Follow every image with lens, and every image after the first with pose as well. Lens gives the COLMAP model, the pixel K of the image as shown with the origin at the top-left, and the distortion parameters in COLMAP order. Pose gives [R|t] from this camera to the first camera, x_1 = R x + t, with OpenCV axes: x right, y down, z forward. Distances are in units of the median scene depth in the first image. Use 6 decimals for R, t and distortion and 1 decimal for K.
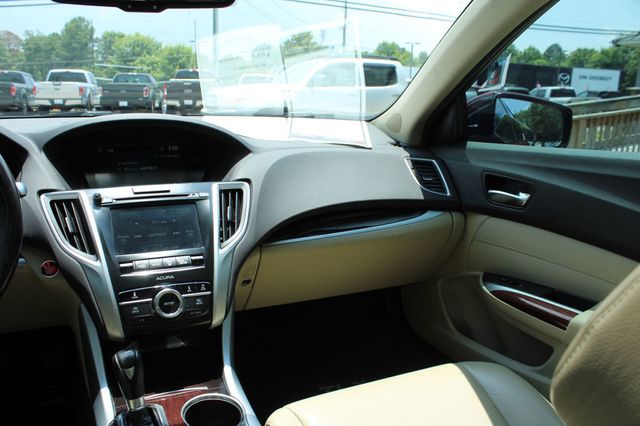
lens RADIAL K [[534.6, 0, 320.0], [0, 534.6, 213.0], [0, 0, 1]] dist [-0.173228, 0.160223]
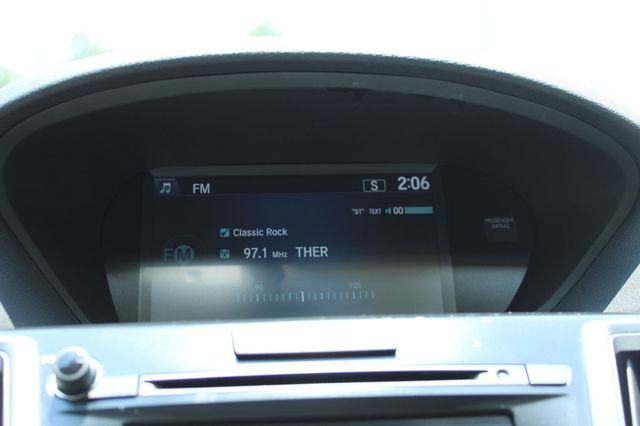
lens RADIAL K [[964.9, 0, 320.0], [0, 964.9, 213.0], [0, 0, 1]] dist [-0.015529, -0.022124]
pose [[0.934560, -0.002944, -0.355793, -0.165604], [-0.044853, 0.991014, -0.126016, -0.046199], [0.352966, 0.133728, 0.926030, 0.589802]]
